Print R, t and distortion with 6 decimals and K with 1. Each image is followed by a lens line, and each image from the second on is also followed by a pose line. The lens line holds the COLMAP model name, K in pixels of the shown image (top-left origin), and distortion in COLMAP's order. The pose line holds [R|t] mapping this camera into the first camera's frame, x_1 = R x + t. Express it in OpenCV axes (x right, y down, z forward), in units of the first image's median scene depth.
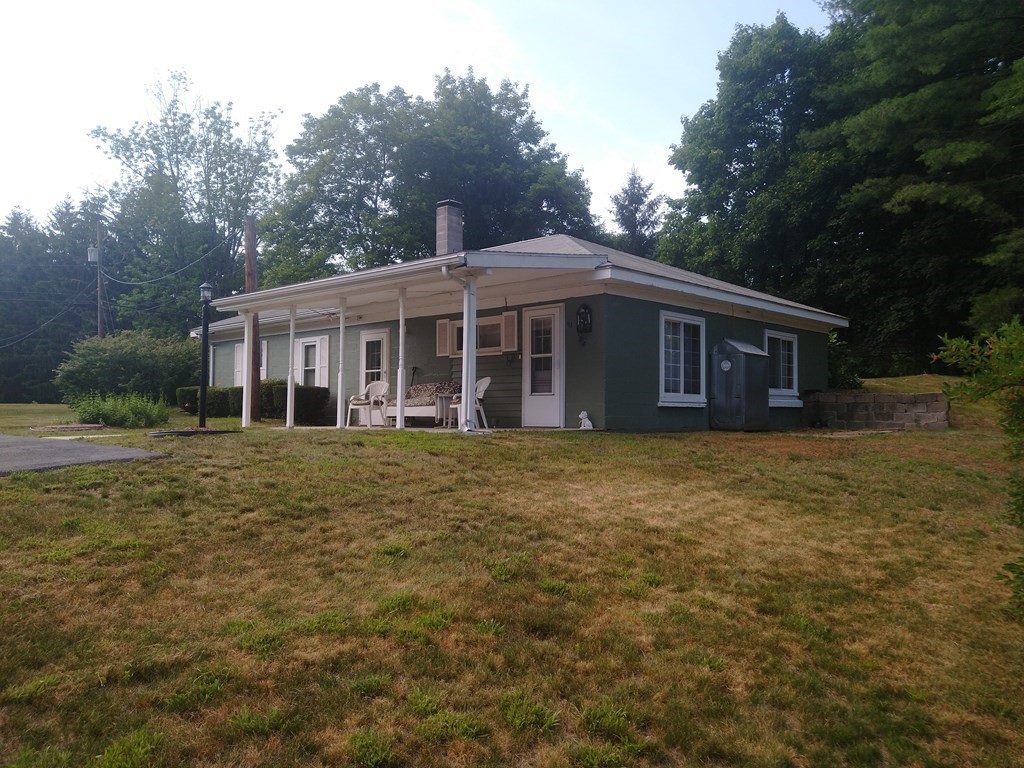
lens RADIAL K [[787.1, 0, 509.7], [0, 787.1, 386.6], [0, 0, 1]] dist [0.028883, -0.024608]
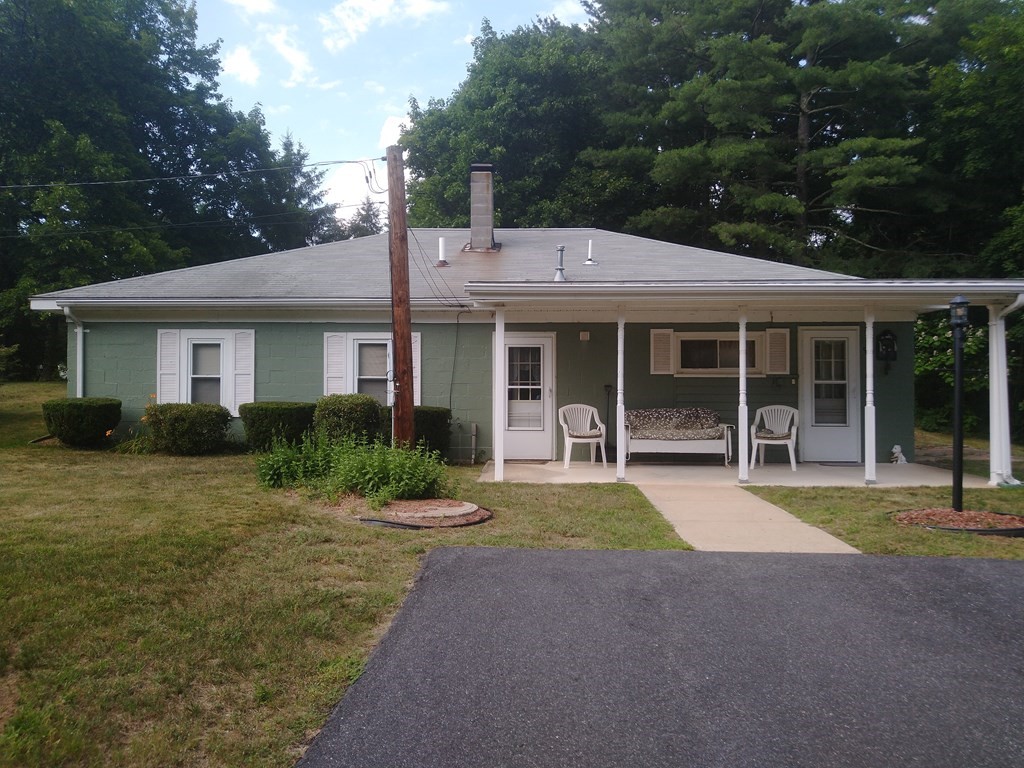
lens RADIAL K [[787.1, 0, 519.7], [0, 787.1, 378.1], [0, 0, 1]] dist [0.028883, -0.024608]
pose [[0.752755, 0.013574, 0.658161, -0.670566], [-0.023317, 0.999710, 0.006051, -0.032980], [-0.657888, -0.019901, 0.752853, 0.446604]]
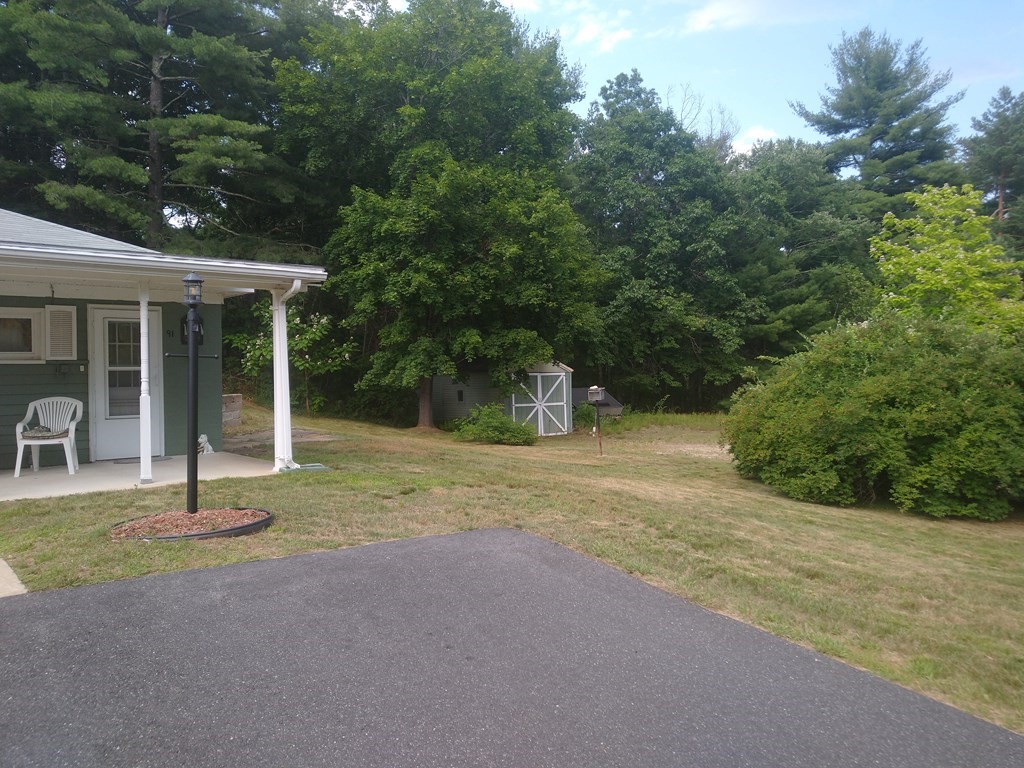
lens RADIAL K [[787.1, 0, 517.0], [0, 787.1, 376.4], [0, 0, 1]] dist [0.028883, -0.024608]
pose [[0.124383, -0.007187, 0.992208, -0.576648], [-0.015861, 0.999832, 0.009231, -0.036203], [-0.992108, -0.016885, 0.124248, 0.410439]]
